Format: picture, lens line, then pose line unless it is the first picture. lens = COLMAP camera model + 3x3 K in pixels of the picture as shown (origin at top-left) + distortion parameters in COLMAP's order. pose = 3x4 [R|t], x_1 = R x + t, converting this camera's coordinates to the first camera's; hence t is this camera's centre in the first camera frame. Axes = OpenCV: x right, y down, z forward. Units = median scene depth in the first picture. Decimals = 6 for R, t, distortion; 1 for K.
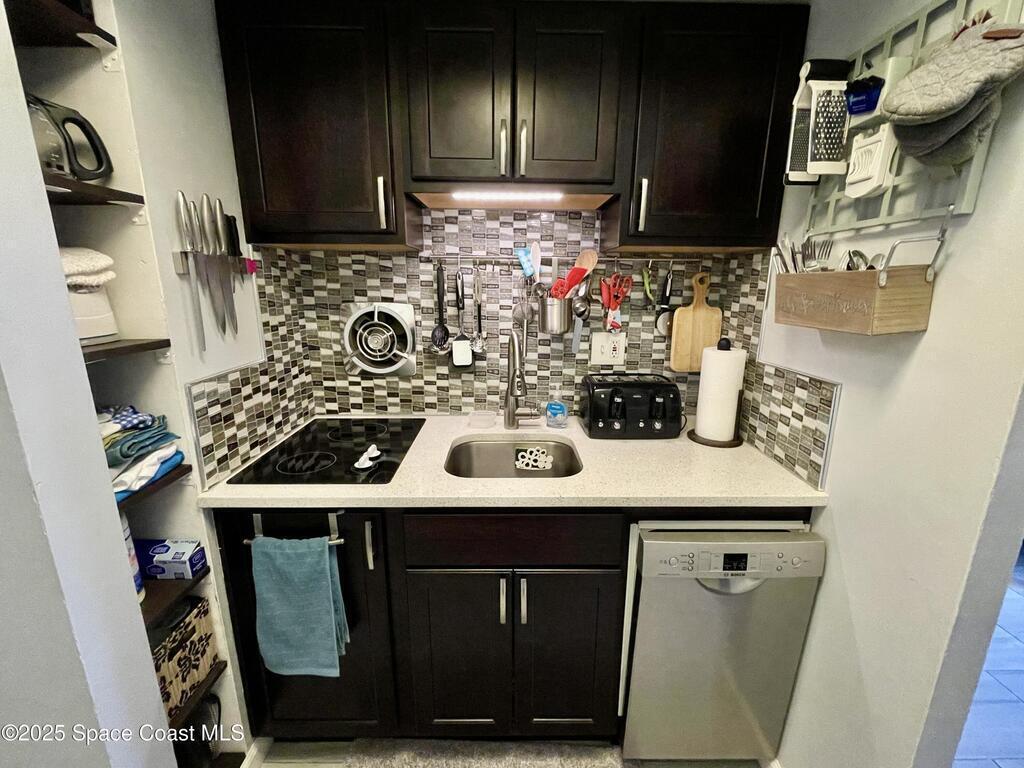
lens RADIAL K [[428.2, 0, 510.6], [0, 428.2, 384.5], [0, 0, 1]] dist [-0.002230, -0.000521]
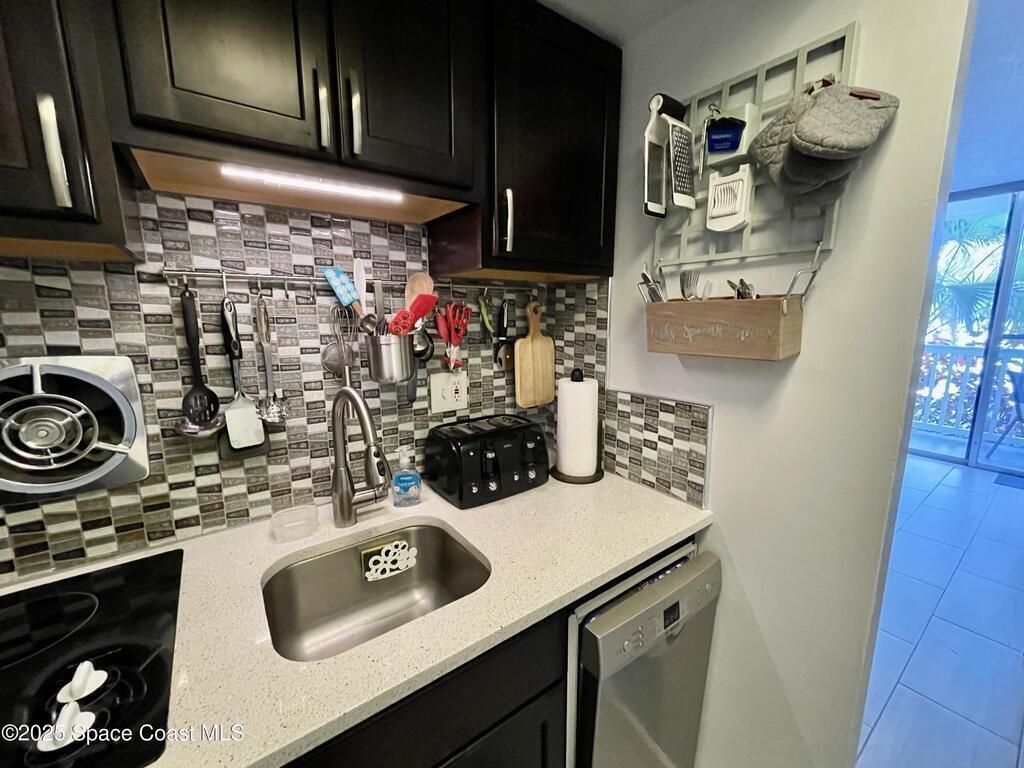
lens RADIAL K [[413.2, 0, 510.7], [0, 413.2, 384.2], [0, 0, 1]] dist [-0.001399, -0.000719]
pose [[0.815300, -0.109235, 0.568642, -0.138077], [0.144087, 0.989427, -0.016521, -0.072277], [-0.560825, 0.095403, 0.822419, 0.290683]]
